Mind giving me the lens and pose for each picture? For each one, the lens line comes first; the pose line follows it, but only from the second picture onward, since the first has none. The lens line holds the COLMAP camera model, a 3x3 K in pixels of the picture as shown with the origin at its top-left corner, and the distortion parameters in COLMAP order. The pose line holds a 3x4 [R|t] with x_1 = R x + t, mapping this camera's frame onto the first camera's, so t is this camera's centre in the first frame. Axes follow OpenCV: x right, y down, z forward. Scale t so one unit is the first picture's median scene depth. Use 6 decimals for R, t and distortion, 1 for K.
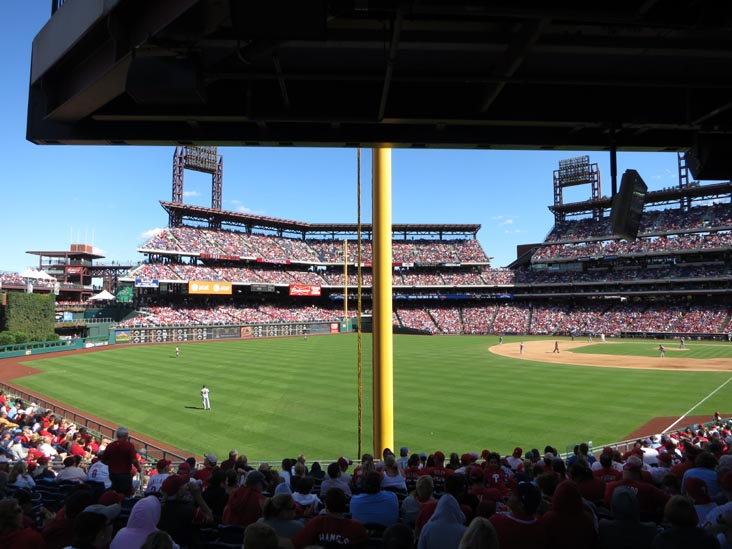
lens RADIAL K [[526.8, 0, 365.1], [0, 526.8, 271.9], [0, 0, 1]] dist [-0.049067, 0.004651]
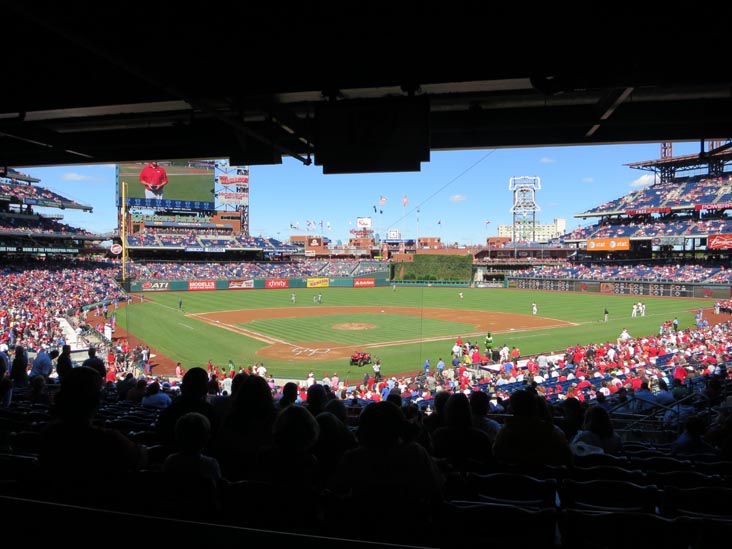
lens RADIAL K [[553.6, 0, 366.6], [0, 553.6, 273.0], [0, 0, 1]] dist [-0.046662, 0.003337]
pose [[-0.259131, 0.028279, -0.965428, 0.941144], [0.064617, 0.997839, 0.011884, 0.044851], [0.963678, -0.059304, -0.260398, 0.851232]]
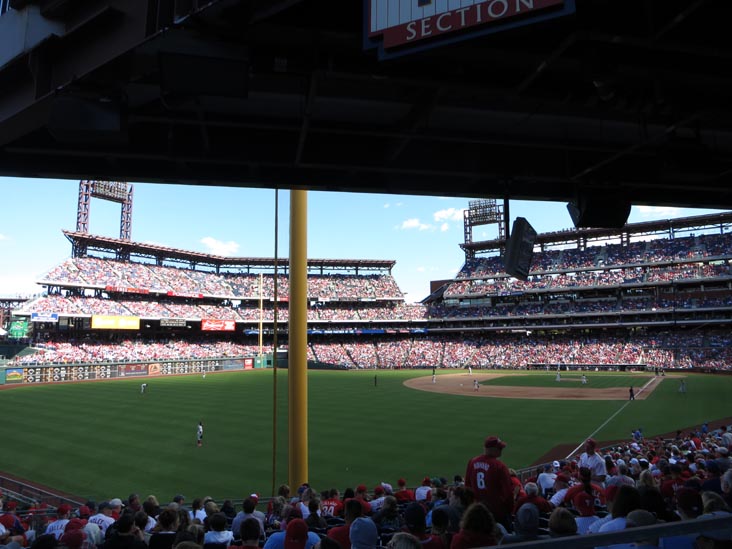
lens RADIAL K [[529.2, 0, 365.1], [0, 529.2, 272.8], [0, 0, 1]] dist [-0.046184, 0.004808]
pose [[0.987602, 0.012651, 0.156465, 0.000121], [-0.002724, 0.997979, -0.063492, -0.000305], [-0.156952, 0.062279, 0.985641, -0.007933]]
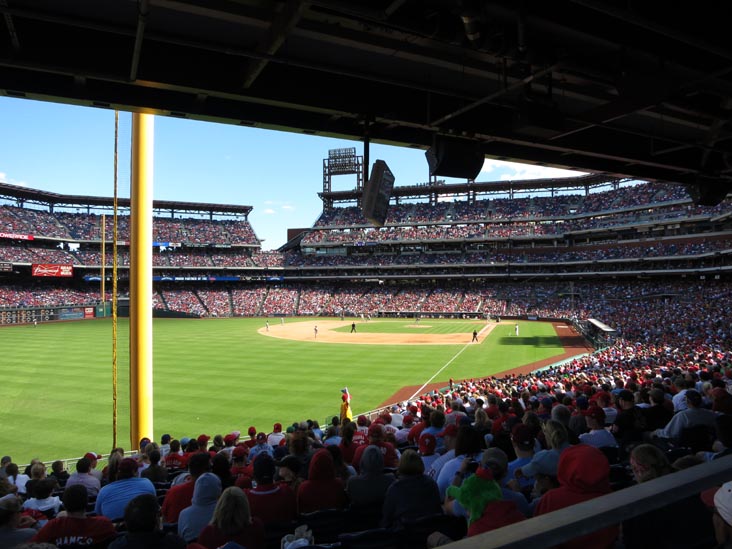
lens RADIAL K [[526.8, 0, 365.1], [0, 526.8, 271.9], [0, 0, 1]] dist [-0.049067, 0.004651]
pose [[0.910118, 0.011534, 0.414188, 0.003216], [-0.025140, 0.999308, 0.027412, 0.001024], [-0.413585, -0.035361, 0.909779, -0.000272]]
